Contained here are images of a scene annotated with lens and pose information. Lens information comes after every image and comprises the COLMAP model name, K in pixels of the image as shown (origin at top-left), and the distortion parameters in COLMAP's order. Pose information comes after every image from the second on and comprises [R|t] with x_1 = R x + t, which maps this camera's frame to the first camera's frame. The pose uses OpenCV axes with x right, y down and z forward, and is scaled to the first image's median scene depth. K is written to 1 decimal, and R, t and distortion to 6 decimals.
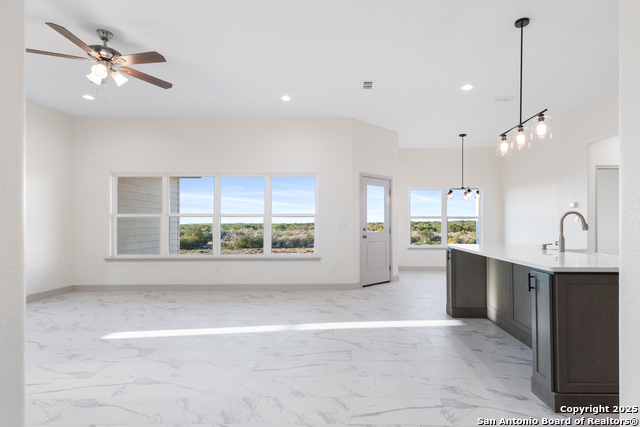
lens RADIAL K [[330.6, 0, 349.0], [0, 330.6, 224.6], [0, 0, 1]] dist [0.031628, -0.005805]
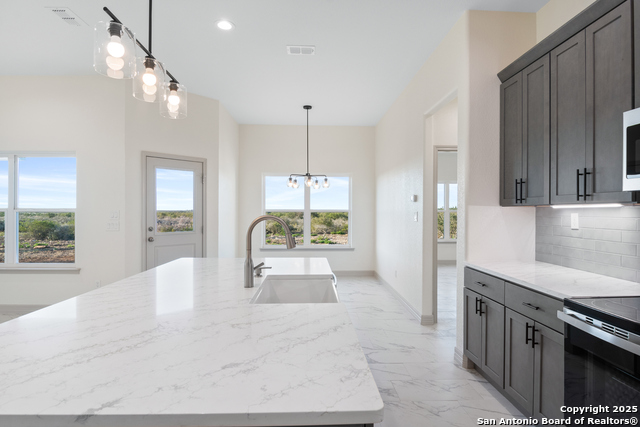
lens RADIAL K [[346.1, 0, 326.3], [0, 346.1, 212.1], [0, 0, 1]] dist [-0.000908, -0.000492]
pose [[0.998913, 0.004512, 0.046394, 0.762701], [-0.004464, 0.999989, -0.001129, -0.046821], [-0.046399, 0.000920, 0.998923, 0.416720]]
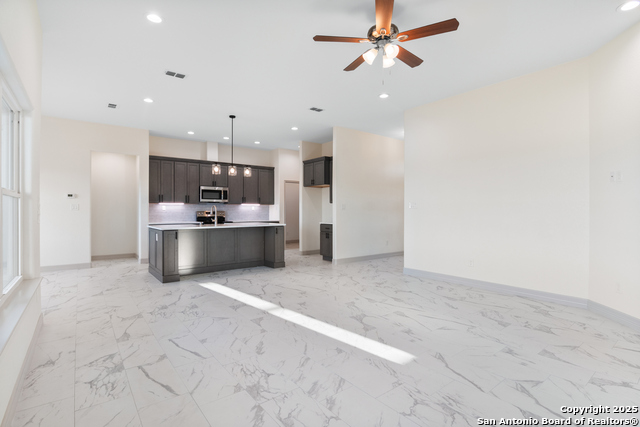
lens RADIAL K [[311.3, 0, 324.8], [0, 311.3, 212.1], [0, 0, 1]] dist [-0.003717, -0.008677]
pose [[-0.626392, -0.001023, 0.779508, -1.355623], [0.006124, 0.999962, 0.006233, -0.003733], [-0.779484, 0.008677, -0.626362, 1.737871]]
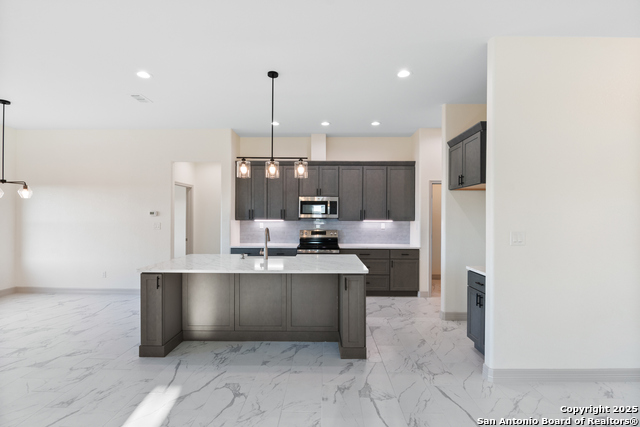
lens RADIAL K [[311.3, 0, 319.9], [0, 311.3, 215.7], [0, 0, 1]] dist [-0.003717, -0.008677]
pose [[0.007865, 0.003503, 0.999963, -0.589875], [0.000766, 0.999994, -0.003509, -0.084674], [-0.999969, 0.000793, 0.007862, 0.801348]]
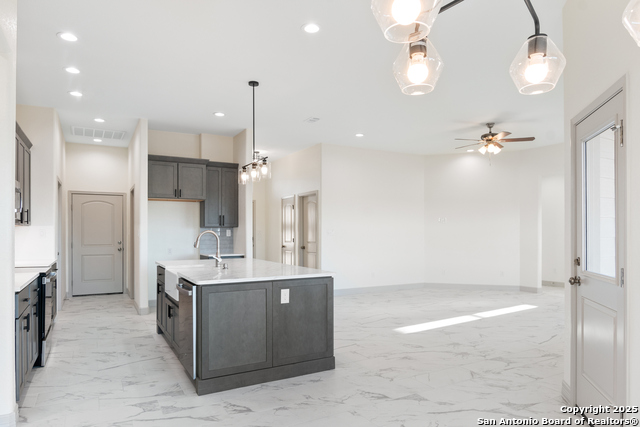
lens RADIAL K [[402.2, 0, 316.3], [0, 402.2, 233.4], [0, 0, 1]] dist [-0.011794, -0.002261]
pose [[-0.874685, 0.003389, -0.484680, 1.027761], [-0.001196, 0.999957, 0.009150, -0.044992], [0.484691, 0.008583, -0.874643, 2.400483]]
